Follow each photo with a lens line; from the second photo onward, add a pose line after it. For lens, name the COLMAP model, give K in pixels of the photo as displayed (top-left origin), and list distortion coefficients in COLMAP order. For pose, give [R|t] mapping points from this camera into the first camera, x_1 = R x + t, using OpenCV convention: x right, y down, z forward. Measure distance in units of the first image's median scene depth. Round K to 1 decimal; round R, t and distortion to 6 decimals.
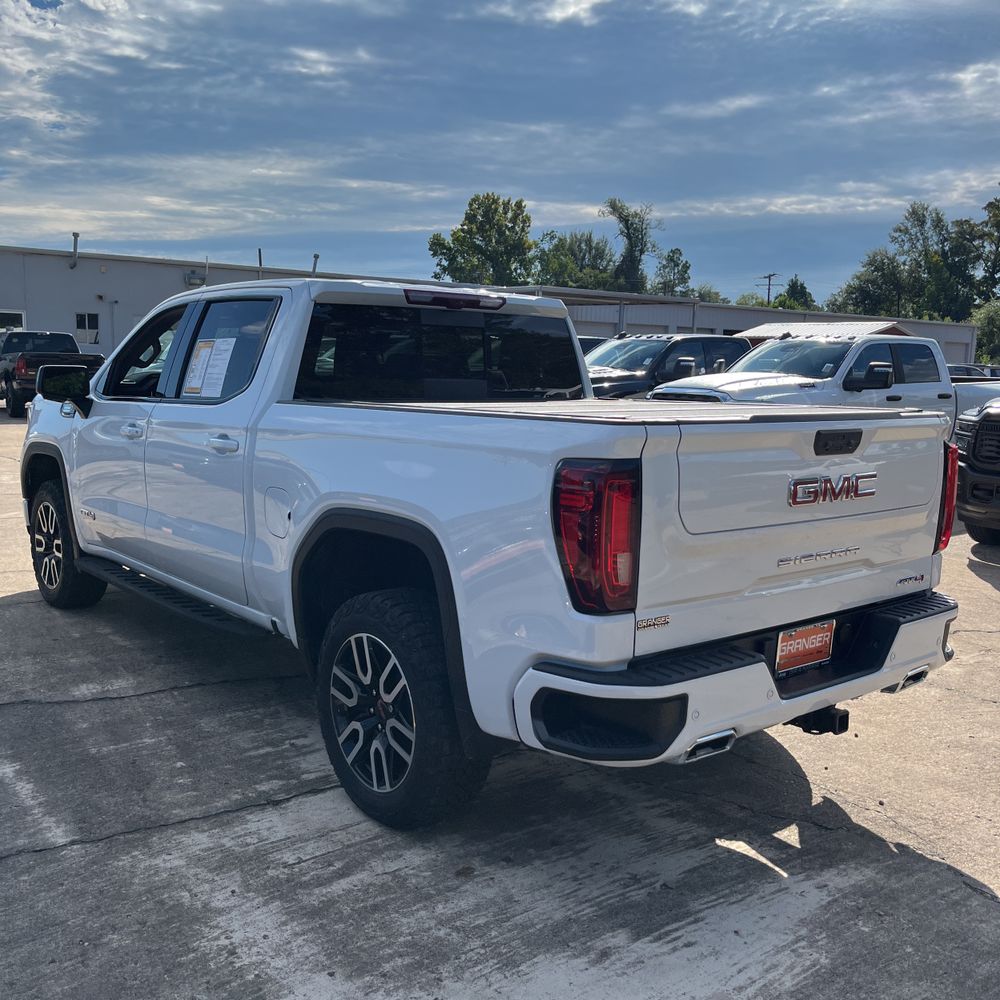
lens RADIAL K [[1018.3, 0, 513.2], [0, 1018.3, 492.6], [0, 0, 1]] dist [0.023177, -0.018496]
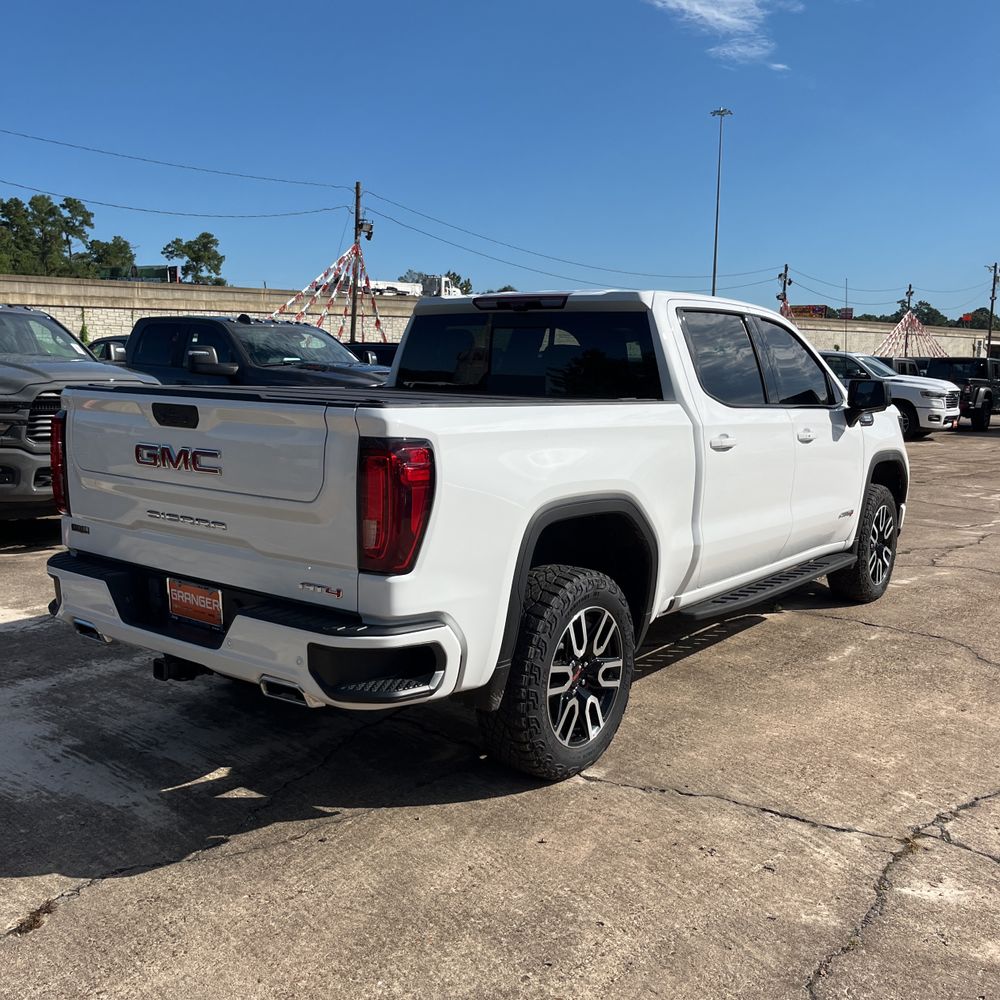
lens RADIAL K [[1014.8, 0, 506.7], [0, 1014.8, 486.0], [0, 0, 1]] dist [0.031150, -0.021521]
pose [[0.246349, 0.100897, -0.963915, 1.460643], [-0.139007, 0.987962, 0.067888, -0.096863], [0.959161, 0.117267, 0.257409, 1.063838]]
